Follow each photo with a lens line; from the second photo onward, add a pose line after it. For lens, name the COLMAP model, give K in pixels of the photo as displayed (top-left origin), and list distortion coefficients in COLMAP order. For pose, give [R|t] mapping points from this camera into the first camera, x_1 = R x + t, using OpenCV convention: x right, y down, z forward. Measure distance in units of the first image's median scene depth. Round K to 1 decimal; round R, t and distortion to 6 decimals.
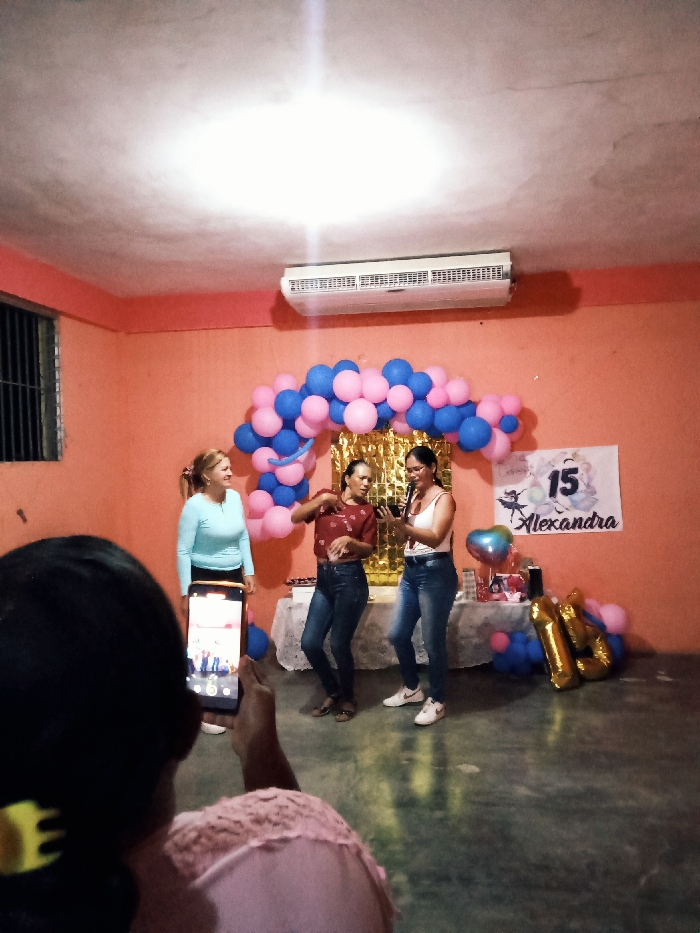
lens RADIAL K [[741.5, 0, 352.9], [0, 741.5, 466.6], [0, 0, 1]] dist [0.074883, -0.100468]
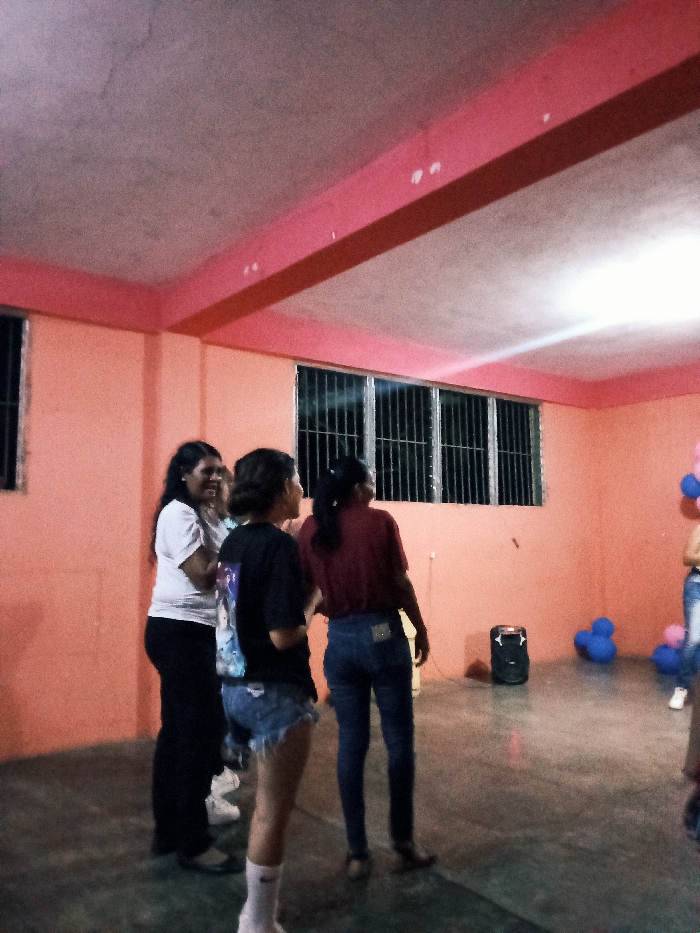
lens RADIAL K [[741.5, 0, 358.0], [0, 741.5, 462.3], [0, 0, 1]] dist [0.074883, -0.100468]
pose [[0.763788, -0.052337, -0.643342, 0.243895], [-0.010876, 0.995522, -0.093899, 0.045957], [0.645375, 0.078715, 0.759799, -0.284745]]
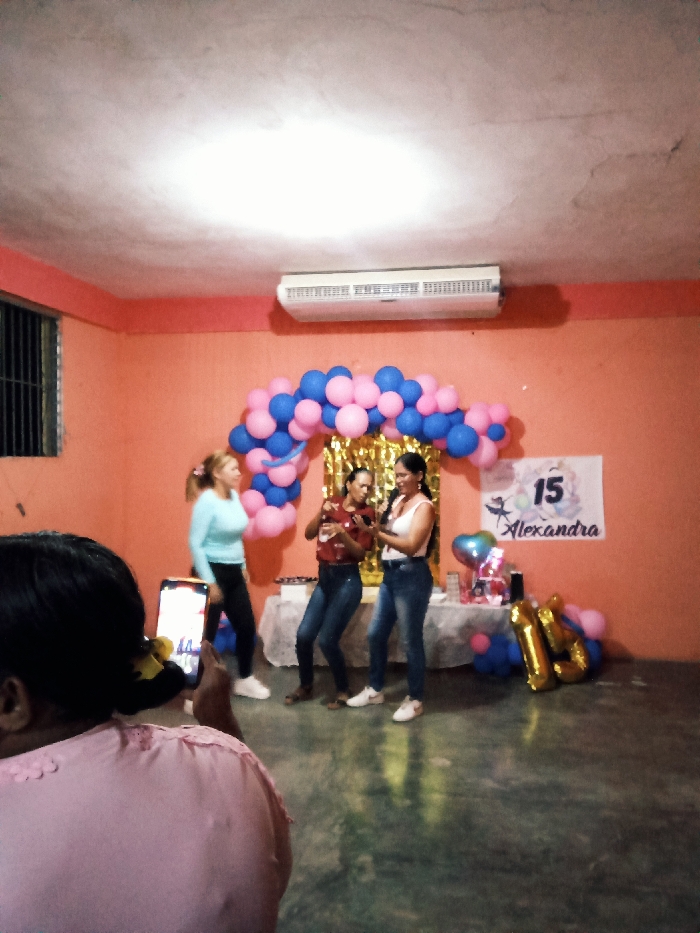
lens RADIAL K [[741.5, 0, 352.9], [0, 741.5, 467.4], [0, 0, 1]] dist [0.074883, -0.100468]
pose [[0.999667, 0.025759, -0.001591, 0.015143], [-0.025760, 0.999668, -0.000790, -0.002715], [0.001570, 0.000830, 0.999998, -0.030435]]
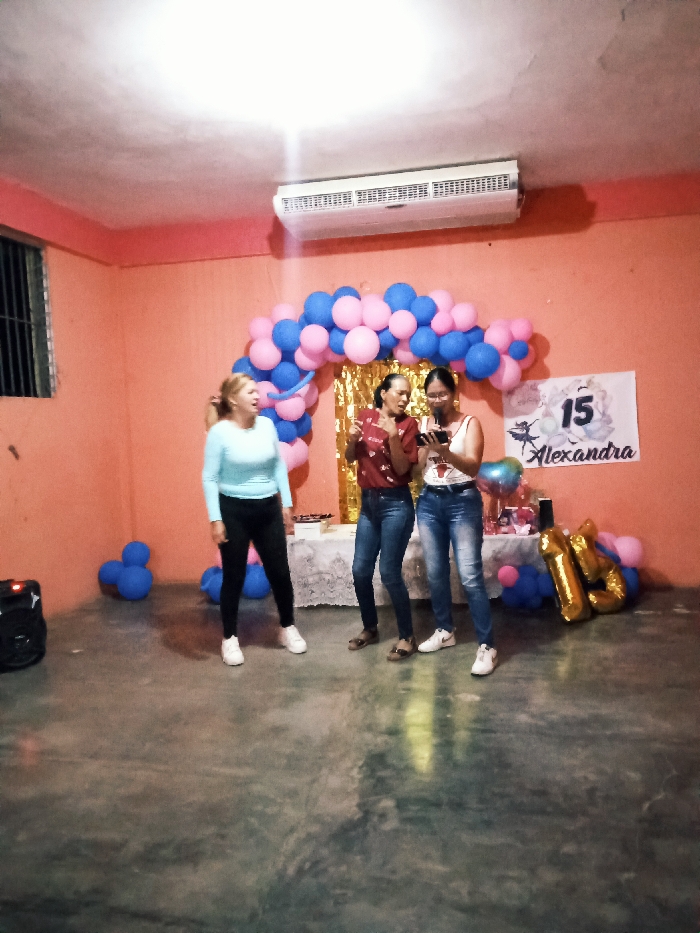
lens RADIAL K [[741.5, 0, 351.7], [0, 741.5, 465.5], [0, 0, 1]] dist [0.074883, -0.100468]
pose [[0.999253, -0.016645, -0.034890, 0.028840], [0.018617, 0.998202, 0.056973, 0.032770], [0.033879, -0.057580, 0.997766, 0.038320]]
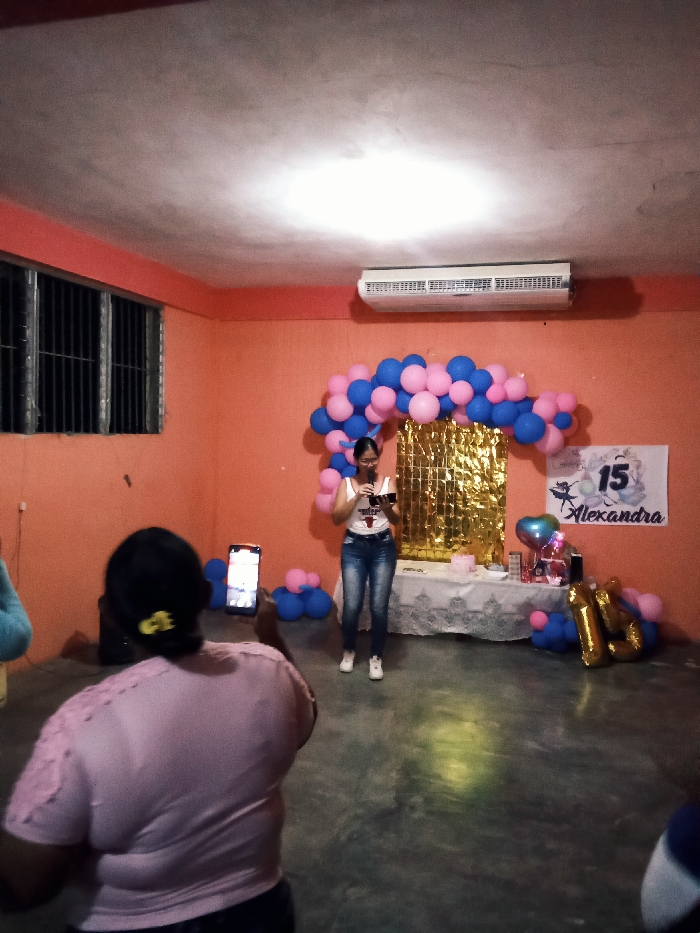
lens RADIAL K [[741.5, 0, 352.8], [0, 741.5, 467.9], [0, 0, 1]] dist [0.074883, -0.100468]
pose [[0.992497, 0.056386, -0.108494, 0.030257], [-0.051487, 0.997546, 0.047439, -0.025442], [0.110903, -0.041497, 0.992965, -0.108119]]
